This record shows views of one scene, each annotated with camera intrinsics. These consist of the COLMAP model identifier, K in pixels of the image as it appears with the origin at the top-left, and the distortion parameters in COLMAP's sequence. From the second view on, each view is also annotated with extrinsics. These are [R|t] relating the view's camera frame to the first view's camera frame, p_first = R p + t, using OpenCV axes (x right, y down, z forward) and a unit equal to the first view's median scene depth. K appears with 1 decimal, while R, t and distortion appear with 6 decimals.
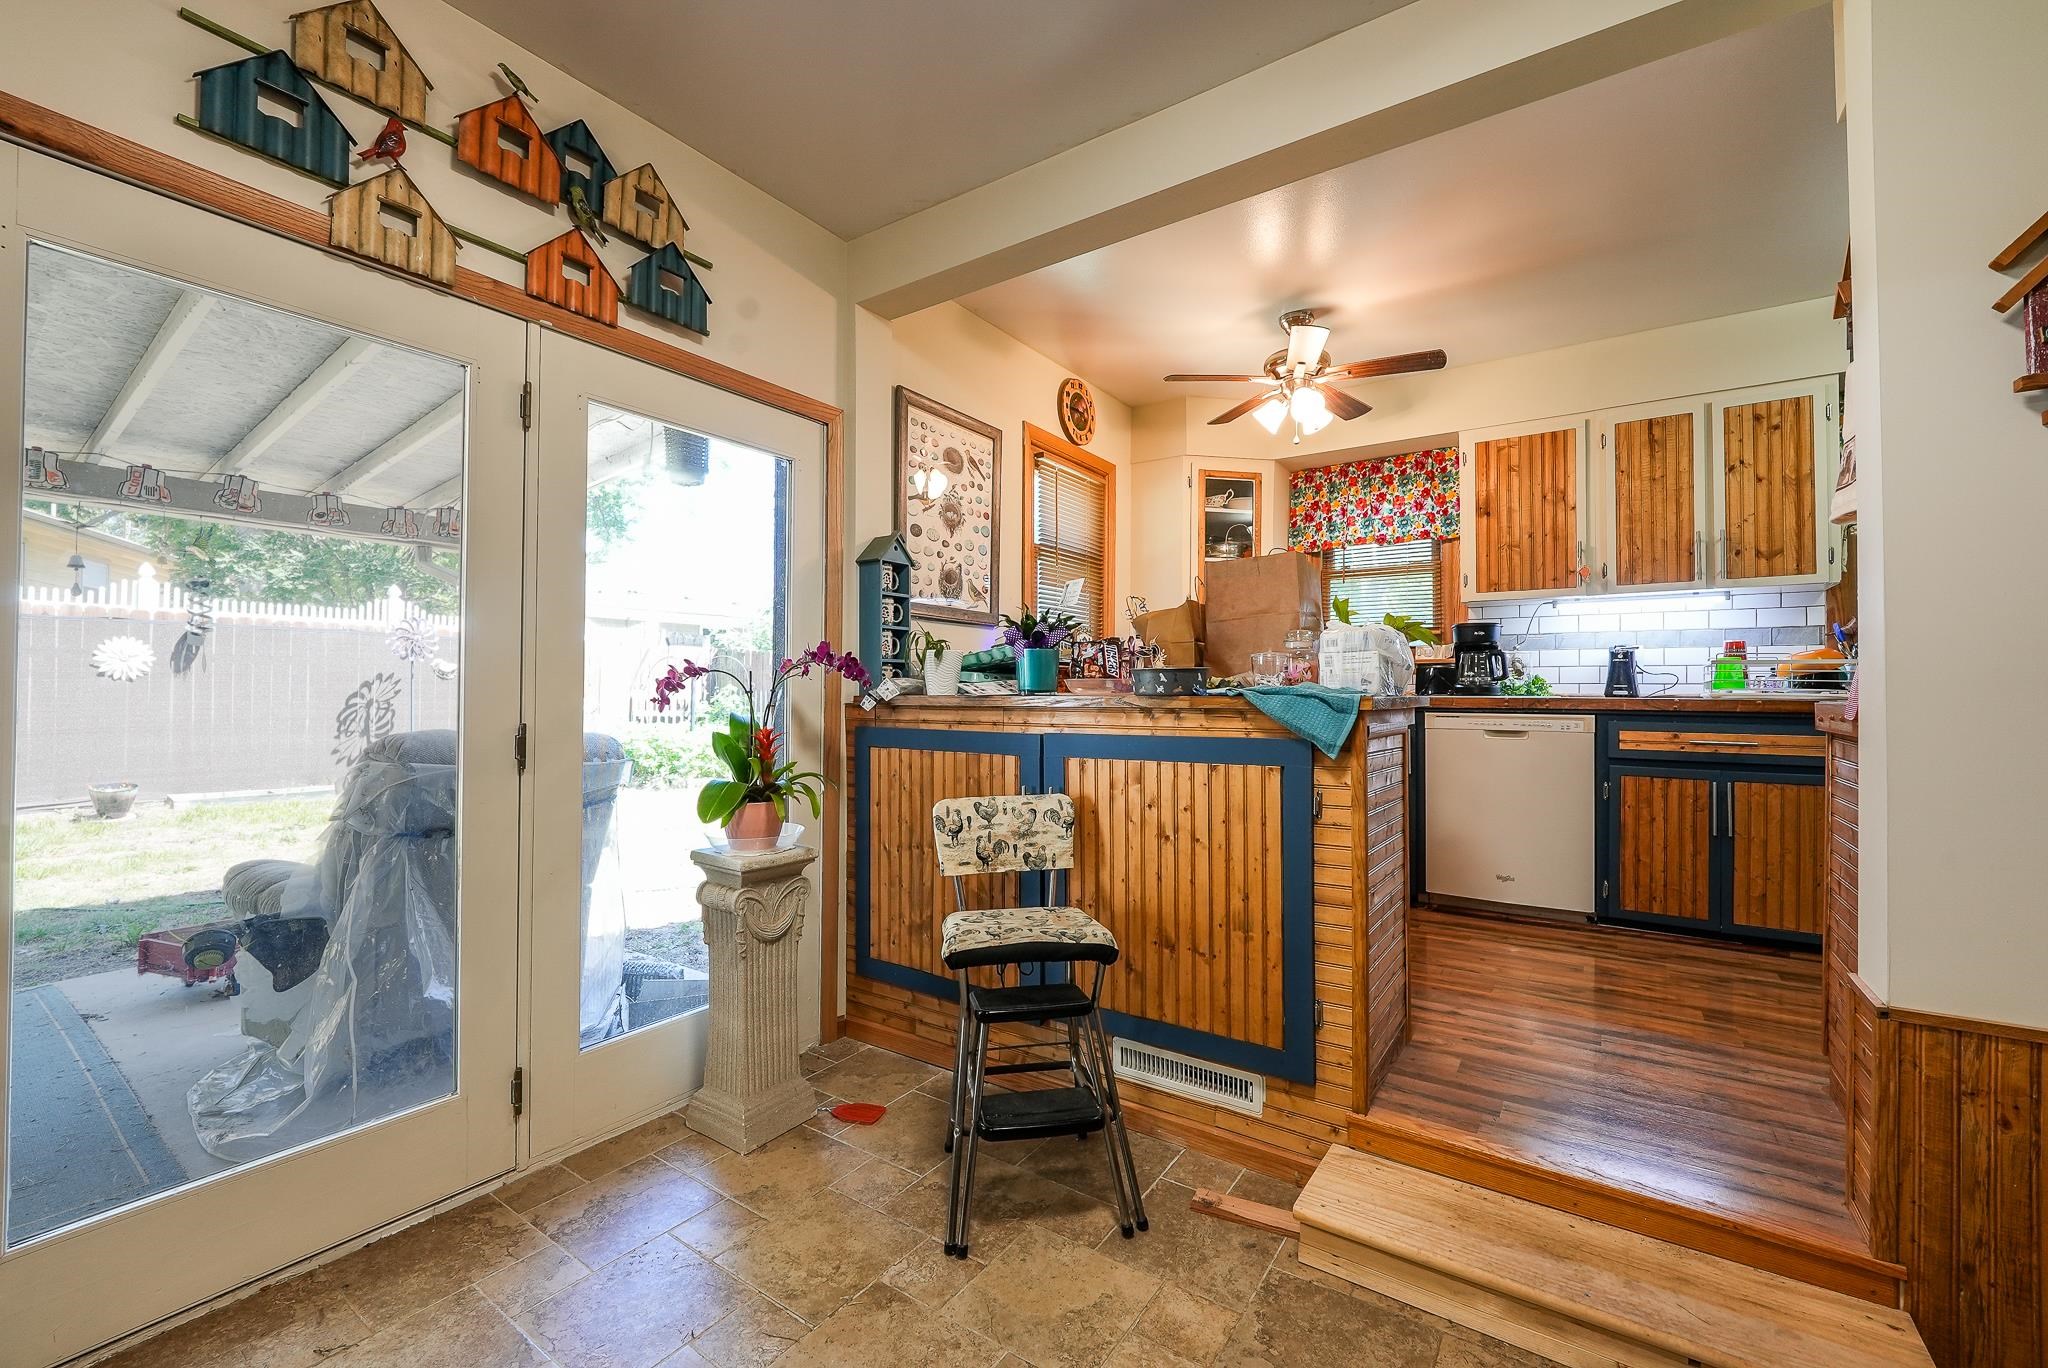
lens RADIAL K [[831.9, 0, 1023.9], [0, 831.9, 683.0], [0, 0, 1]] dist [-0.008659, -0.001820]
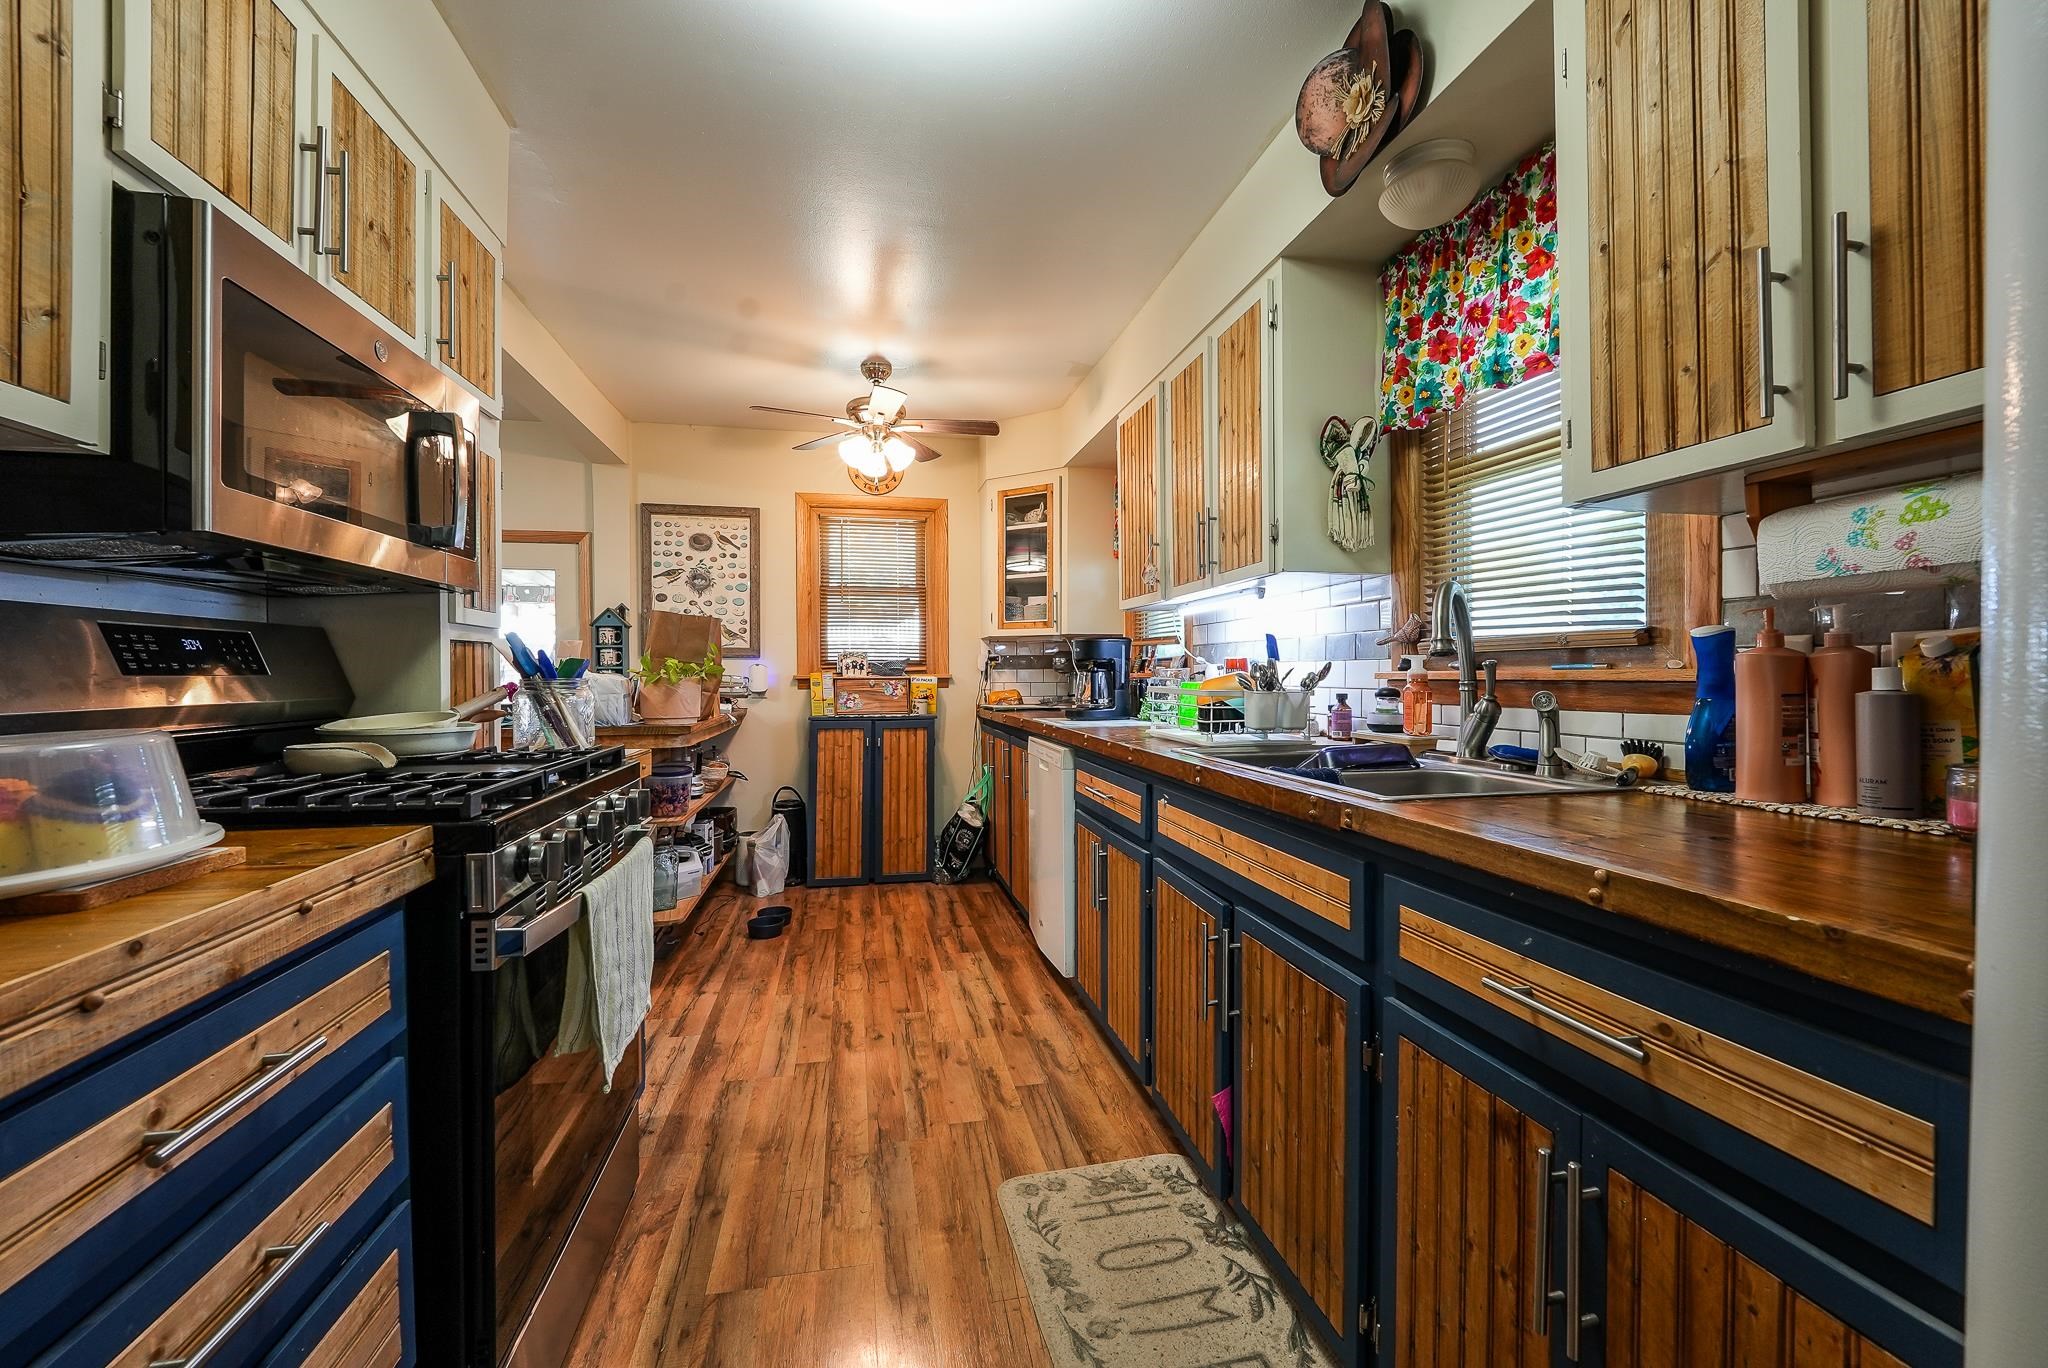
lens RADIAL K [[831.9, 0, 1027.6], [0, 831.9, 679.5], [0, 0, 1]] dist [-0.008659, -0.001820]
pose [[0.728796, -0.002291, -0.684727, 1.245738], [0.013842, 0.999839, 0.011388, -0.043180], [0.684591, -0.017777, 0.728710, 0.343893]]
